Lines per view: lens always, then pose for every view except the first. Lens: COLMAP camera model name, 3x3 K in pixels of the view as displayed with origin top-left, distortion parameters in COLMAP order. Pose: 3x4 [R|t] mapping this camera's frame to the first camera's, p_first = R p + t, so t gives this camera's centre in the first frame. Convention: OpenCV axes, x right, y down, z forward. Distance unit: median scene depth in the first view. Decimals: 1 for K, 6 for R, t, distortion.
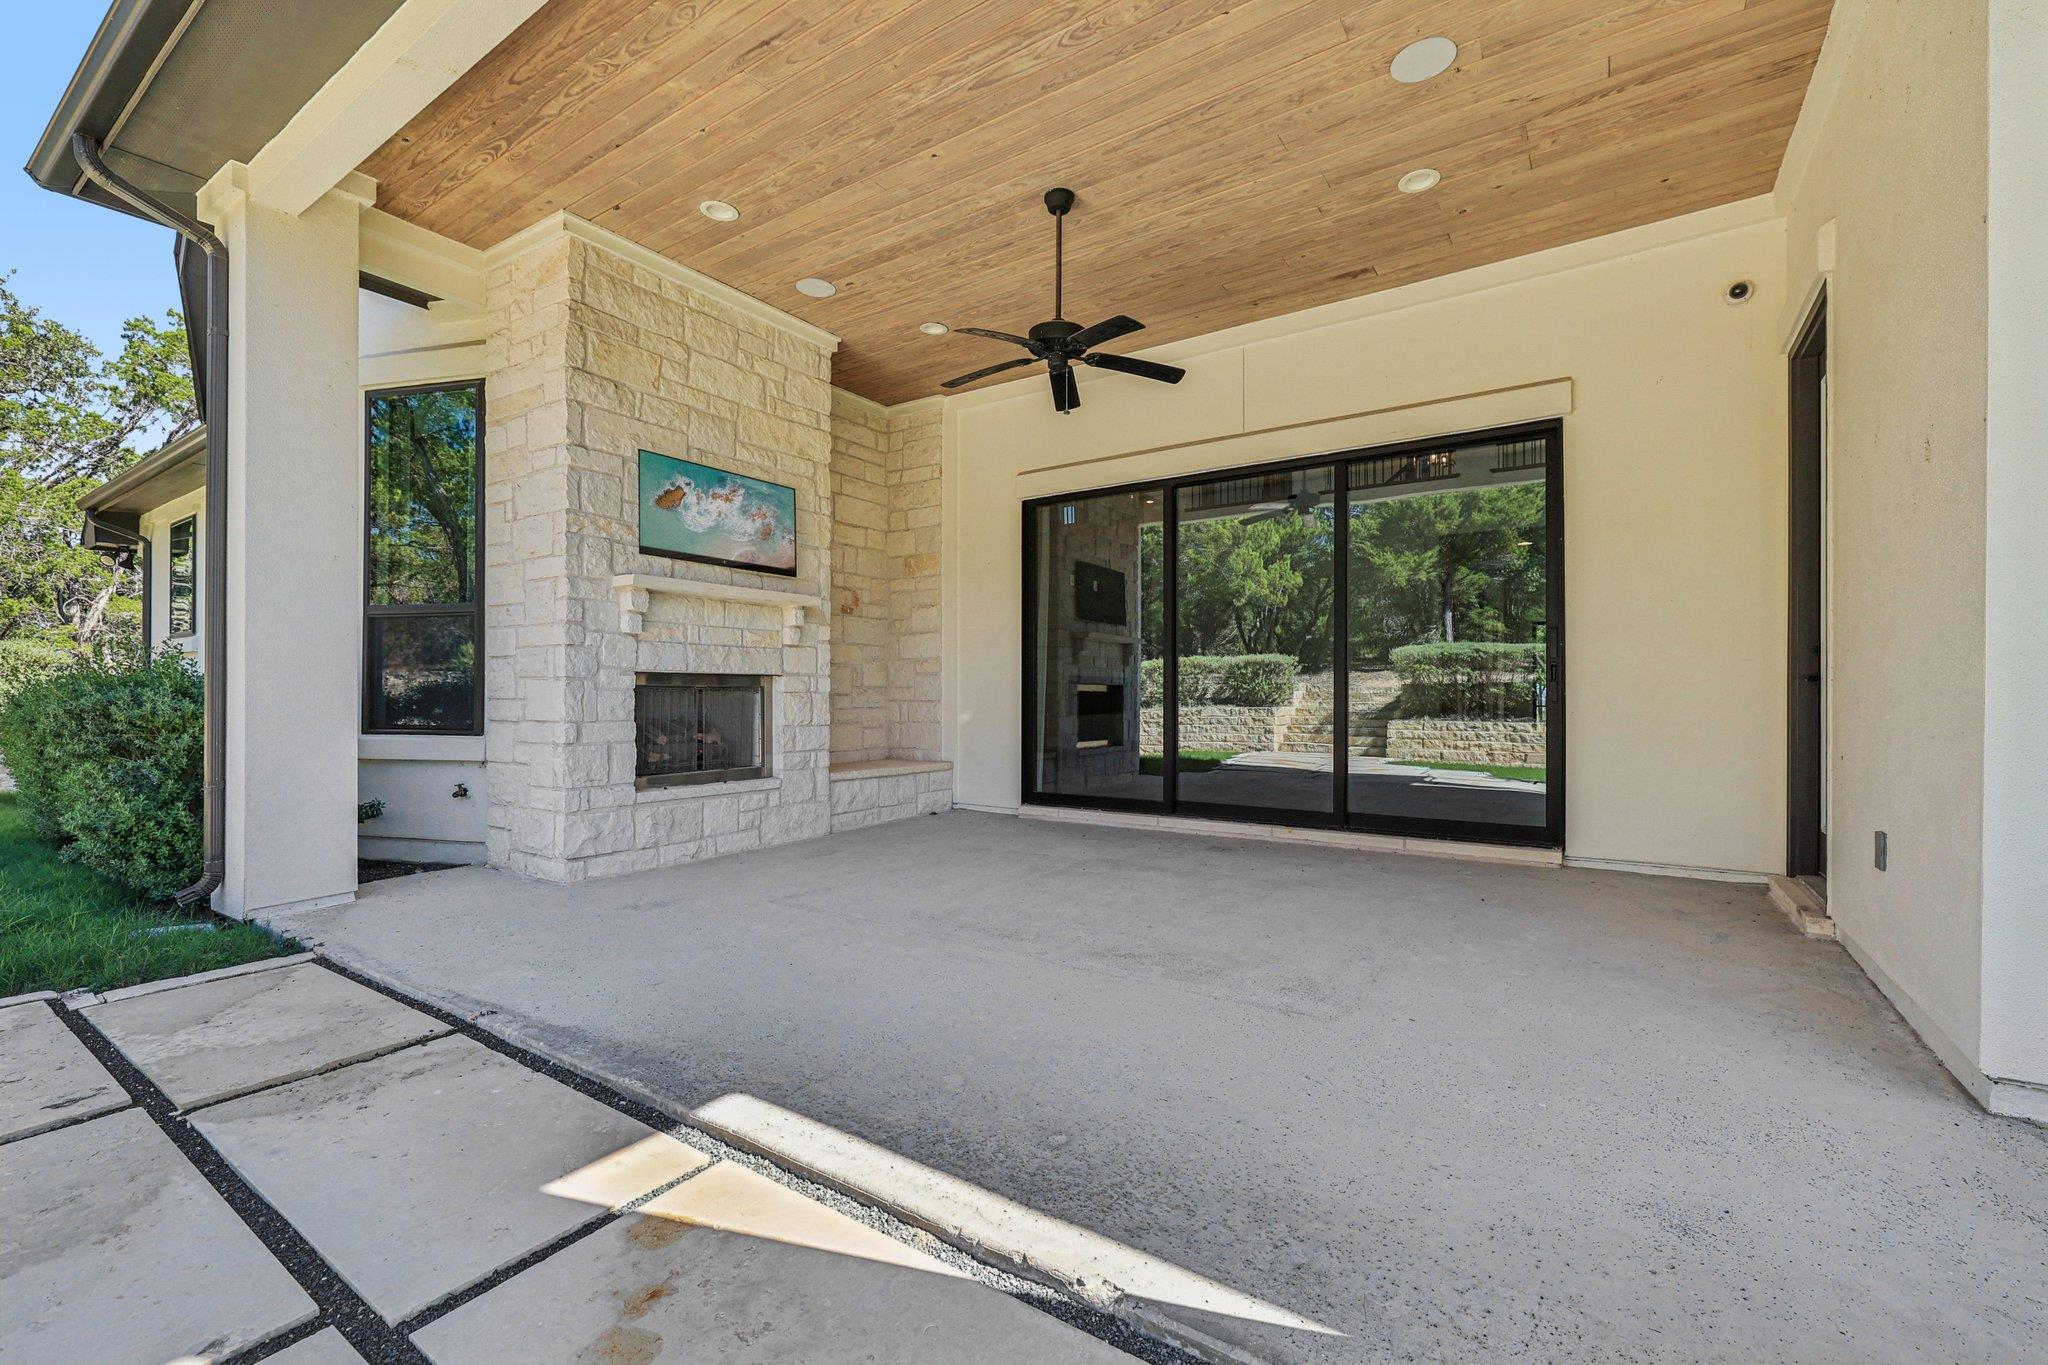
lens RADIAL K [[868.9, 0, 1027.0], [0, 868.9, 686.5], [0, 0, 1]] dist [0.001712, 0.000437]
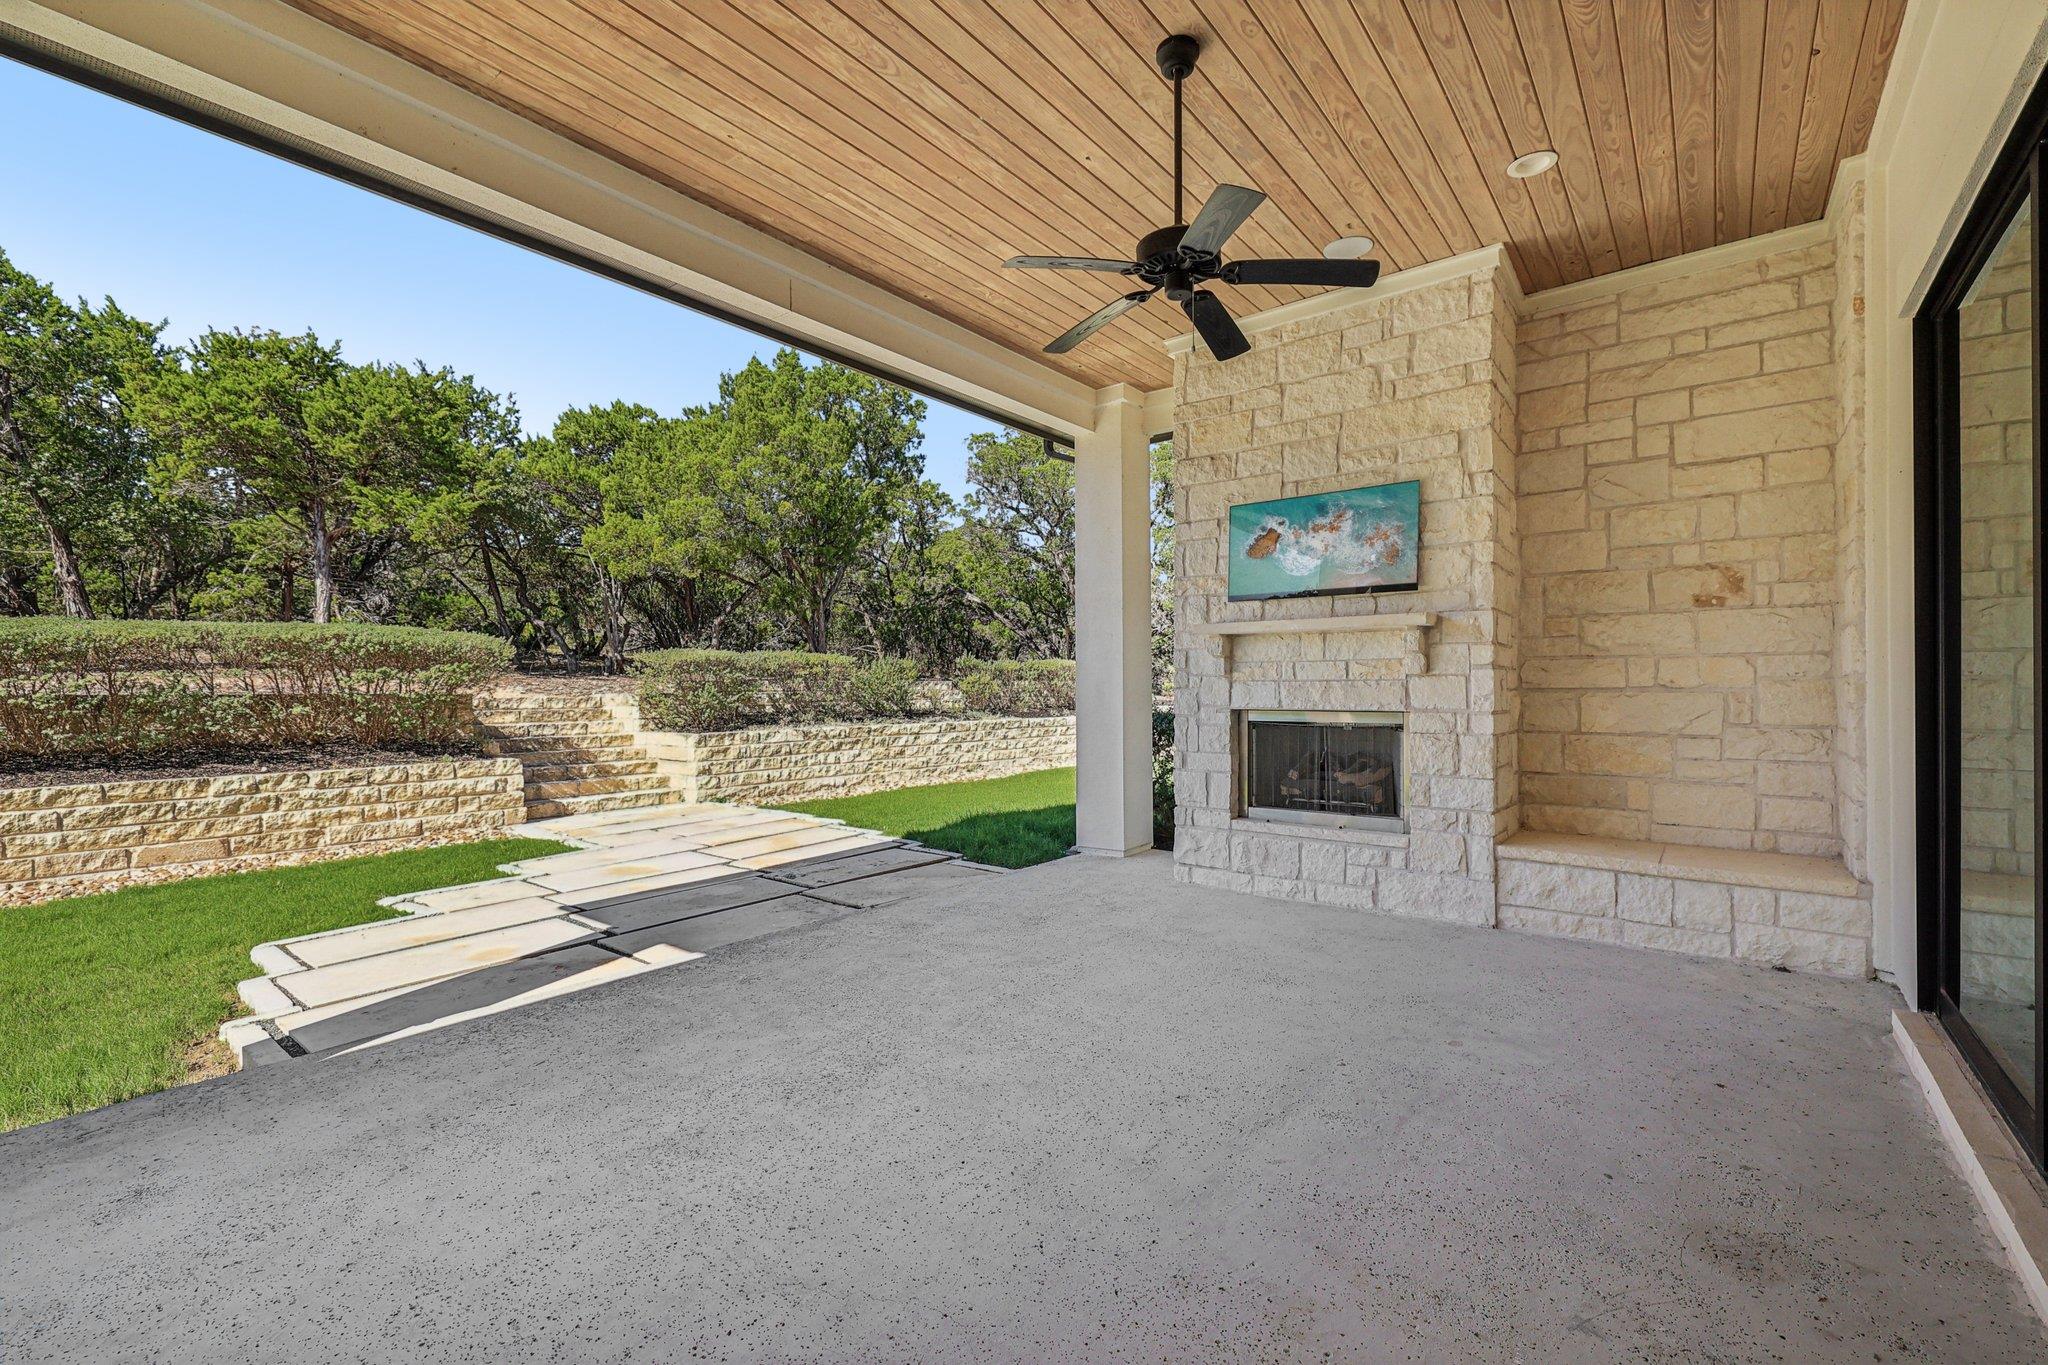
lens RADIAL K [[868.9, 0, 1022.7], [0, 868.9, 685.8], [0, 0, 1]] dist [0.001712, 0.000437]
pose [[-0.084234, -0.002712, -0.996442, 0.648305], [0.012461, 0.999915, -0.003775, -0.044660], [0.996368, -0.012734, -0.084193, 0.802514]]
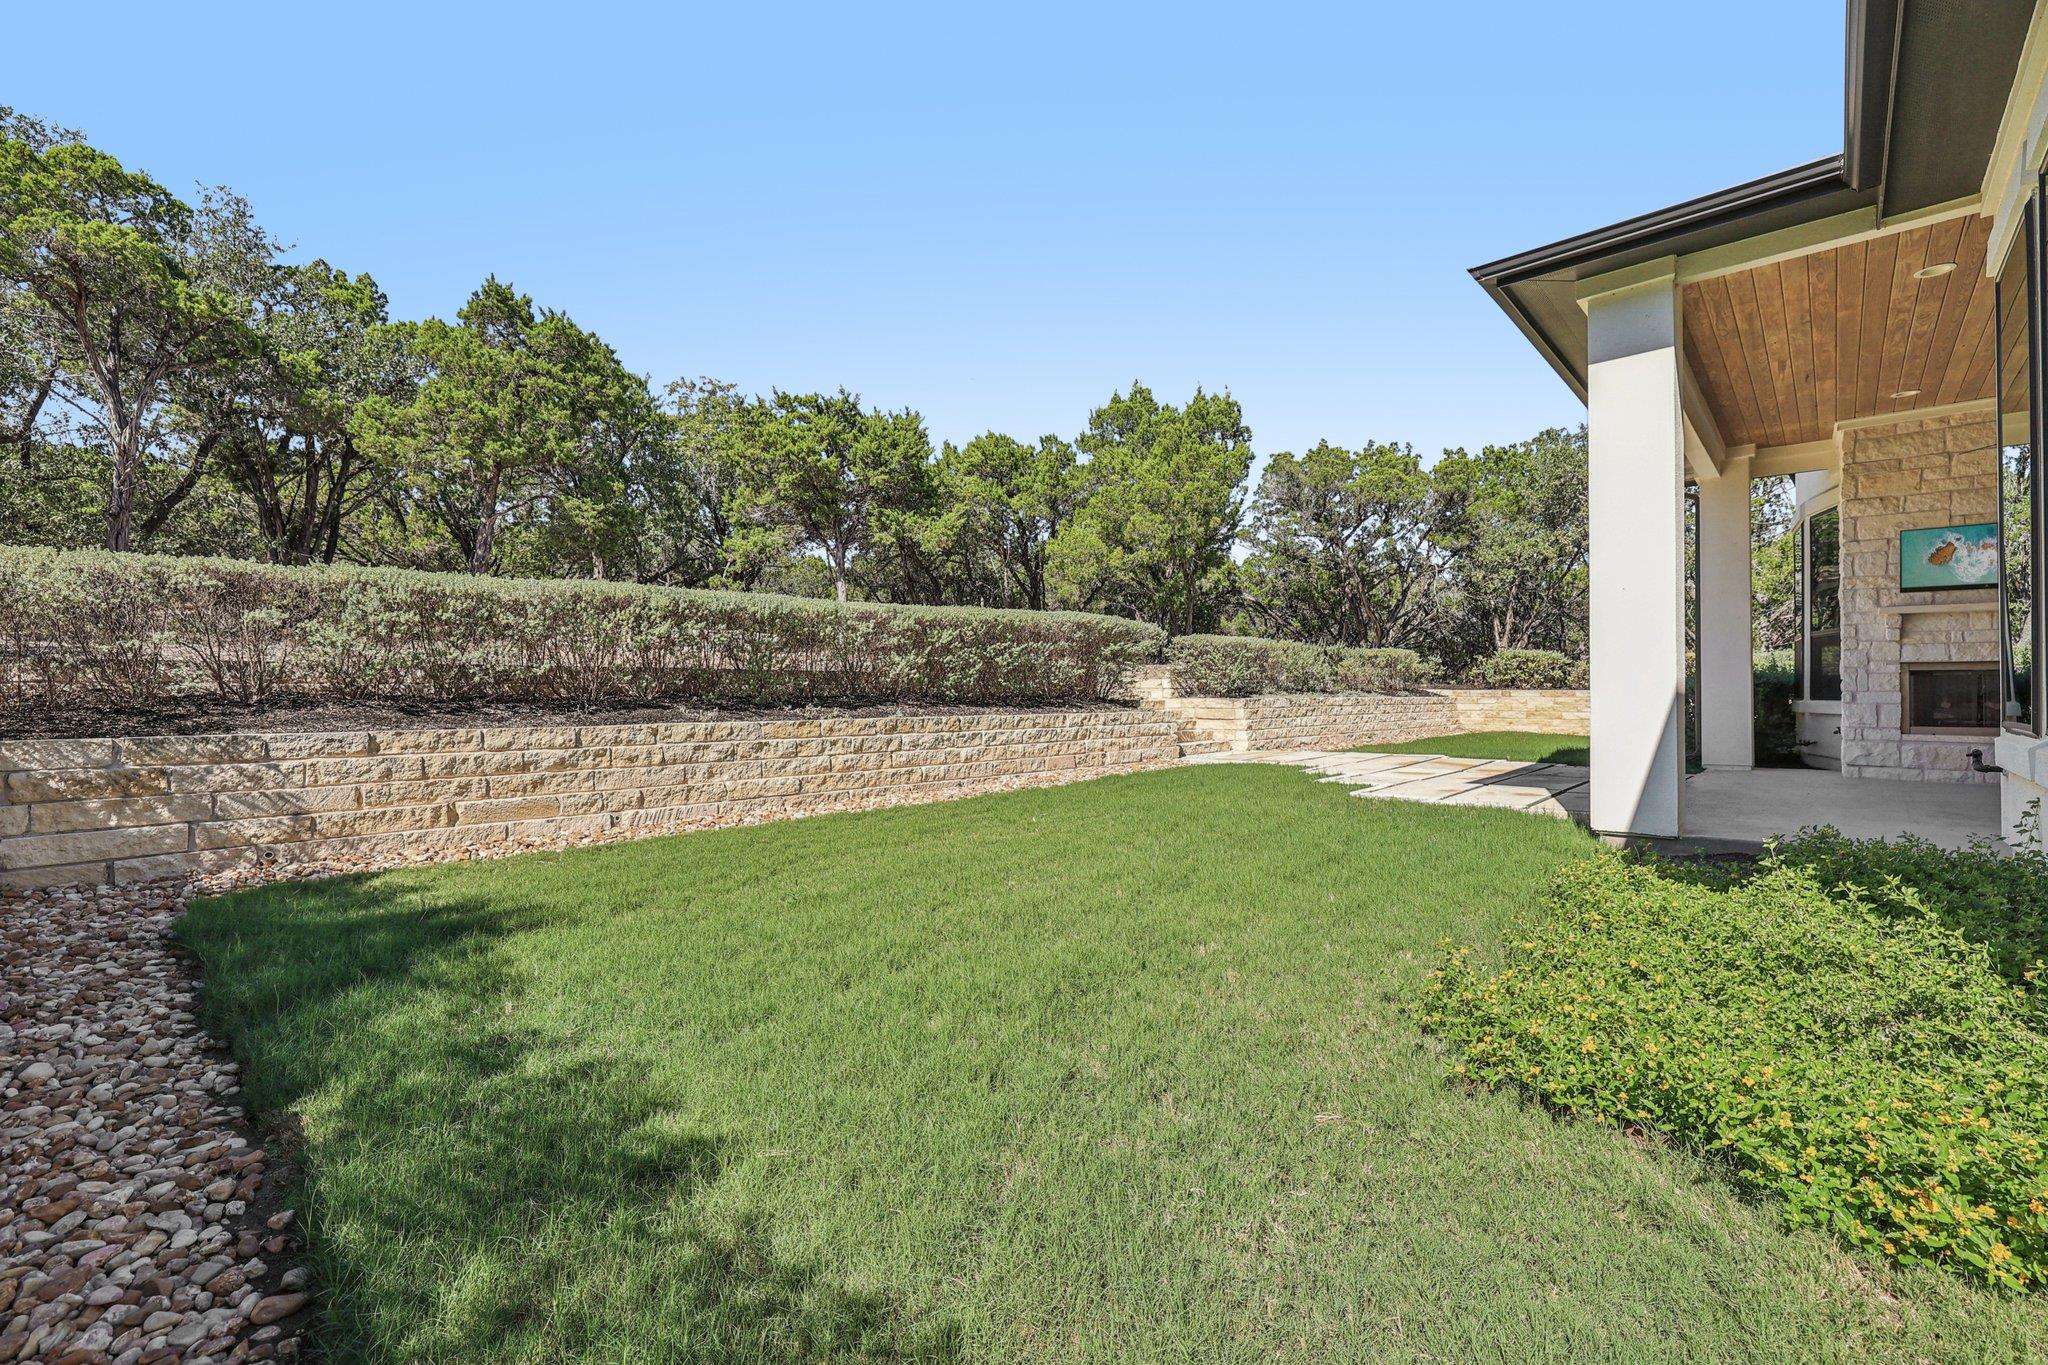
lens RADIAL K [[868.9, 0, 1026.0], [0, 868.9, 679.7], [0, 0, 1]] dist [0.001712, 0.000437]
pose [[-0.165504, -0.011146, -0.986146, 1.455869], [0.007005, 0.999898, -0.012477, 0.024709], [0.986184, -0.008973, -0.165409, -0.387580]]
